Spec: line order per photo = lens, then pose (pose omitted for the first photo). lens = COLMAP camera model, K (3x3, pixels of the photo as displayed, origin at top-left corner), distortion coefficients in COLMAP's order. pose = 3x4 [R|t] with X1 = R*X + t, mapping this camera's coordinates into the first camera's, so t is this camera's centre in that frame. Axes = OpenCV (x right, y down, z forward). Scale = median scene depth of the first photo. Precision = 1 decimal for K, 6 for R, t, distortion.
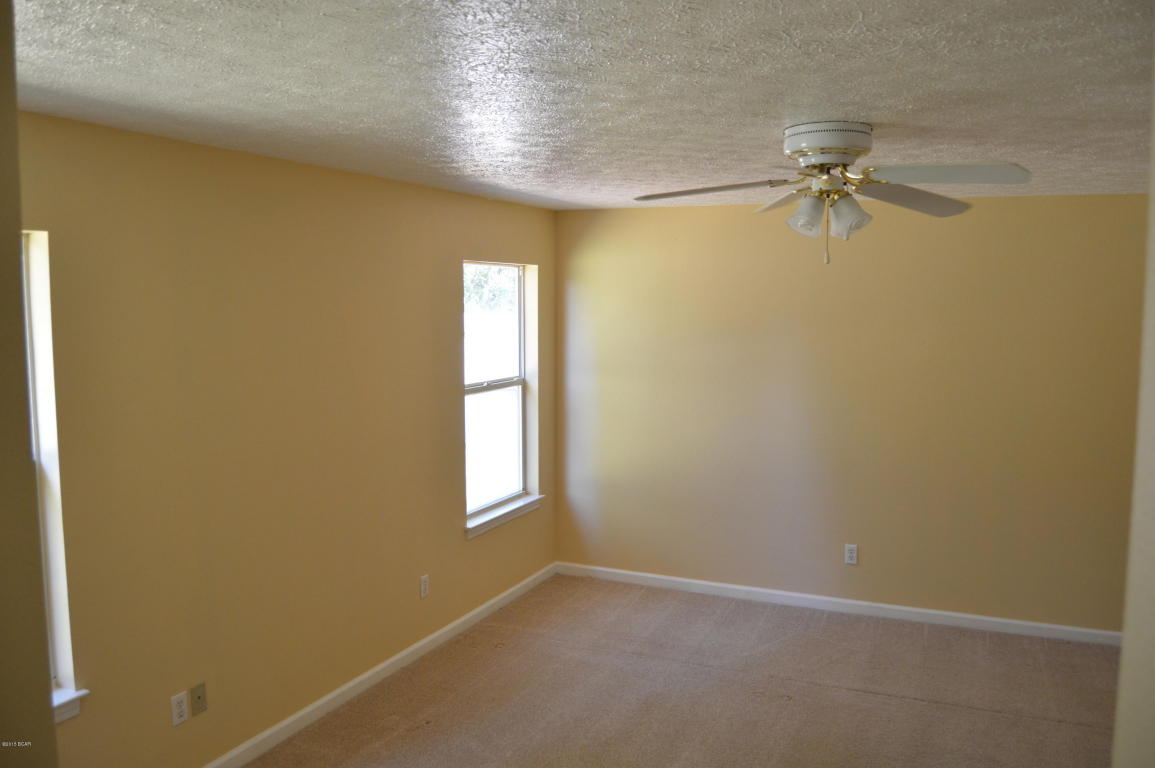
lens RADIAL K [[915.4, 0, 573.8], [0, 915.4, 389.9], [0, 0, 1]] dist [-0.090444, 0.027867]
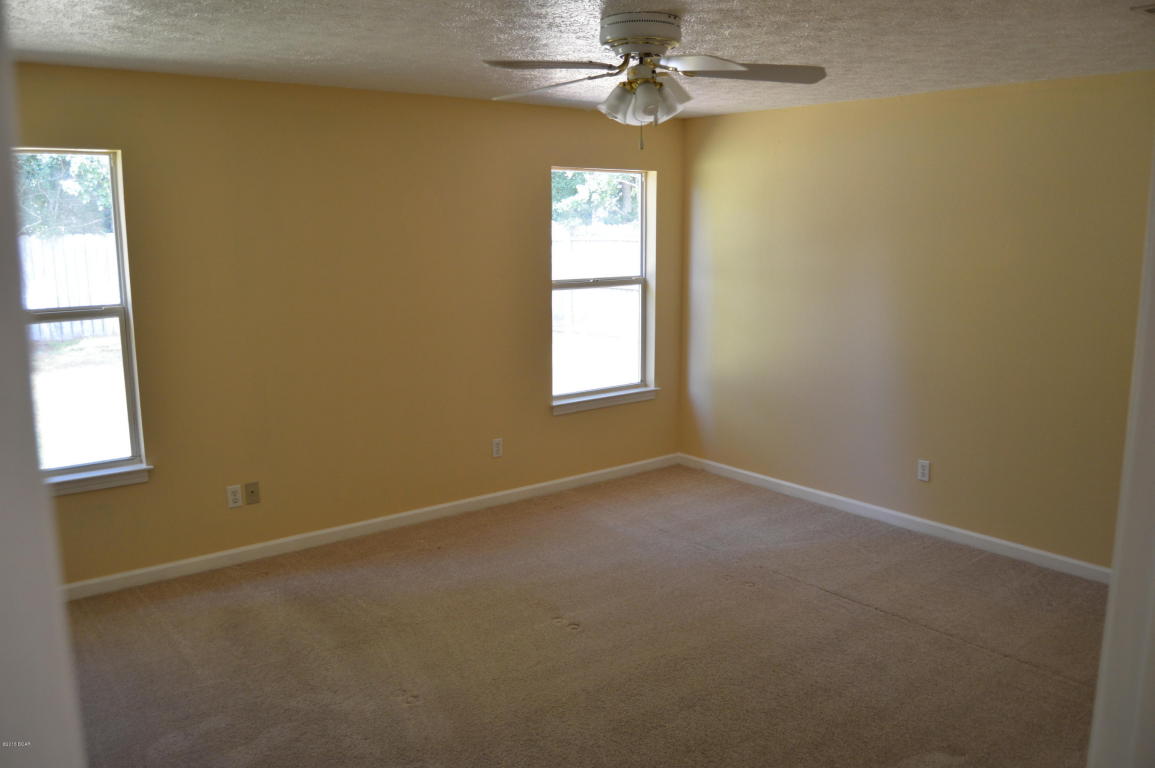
lens RADIAL K [[915.4, 0, 573.8], [0, 915.4, 389.9], [0, 0, 1]] dist [-0.090444, 0.027867]
pose [[0.893298, 0.077672, -0.442703, 0.384023], [-0.041709, 0.995030, 0.090416, 0.026597], [0.447525, -0.062304, 0.892098, -0.003329]]
